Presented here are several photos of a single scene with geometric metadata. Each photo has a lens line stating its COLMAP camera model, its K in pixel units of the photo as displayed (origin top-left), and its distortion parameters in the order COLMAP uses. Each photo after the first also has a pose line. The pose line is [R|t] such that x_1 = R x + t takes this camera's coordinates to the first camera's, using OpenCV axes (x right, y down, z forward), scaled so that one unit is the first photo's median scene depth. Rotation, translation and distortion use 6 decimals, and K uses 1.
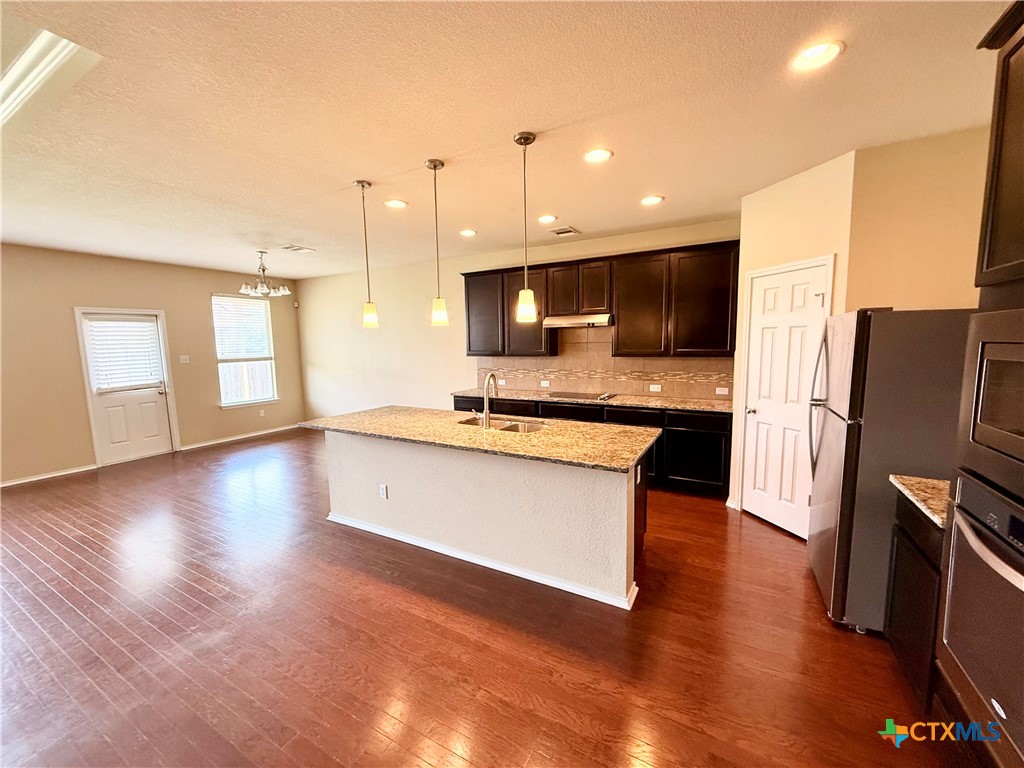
lens RADIAL K [[406.3, 0, 511.5], [0, 406.3, 384.2], [0, 0, 1]] dist [0.001170, -0.000255]
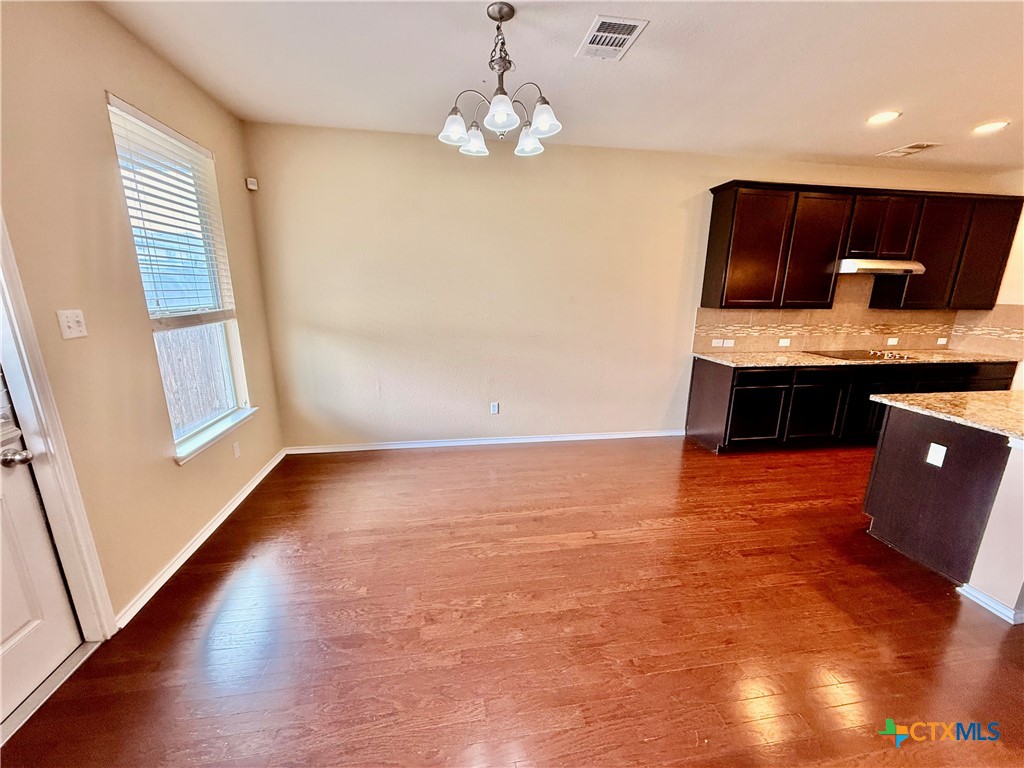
lens RADIAL K [[406.3, 0, 510.4], [0, 406.3, 383.6], [0, 0, 1]] dist [0.001170, -0.000255]
pose [[0.784535, -0.117328, 0.608884, -1.243817], [0.039166, 0.989352, 0.140177, -0.080253], [-0.618847, -0.086126, 0.780776, 1.005865]]
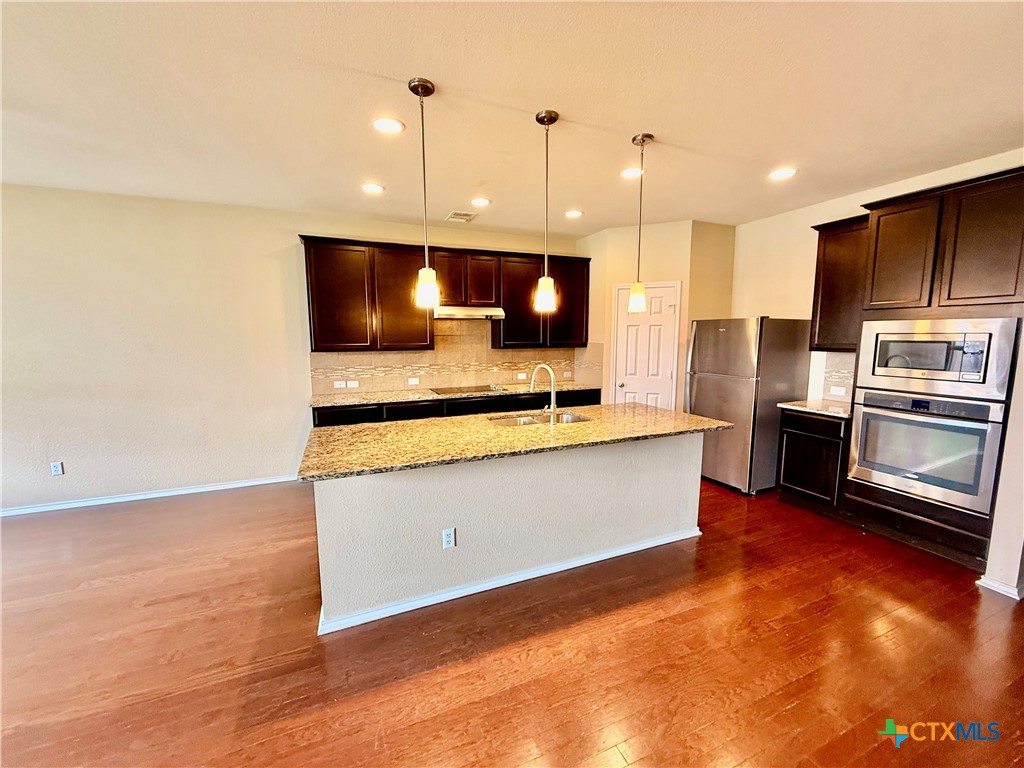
lens RADIAL K [[406.3, 0, 510.6], [0, 406.3, 383.9], [0, 0, 1]] dist [0.001170, -0.000255]
pose [[0.615326, -0.080339, 0.784168, -0.698177], [0.075628, 0.996221, 0.042720, -0.025134], [-0.784637, 0.033018, 0.619076, 0.413331]]
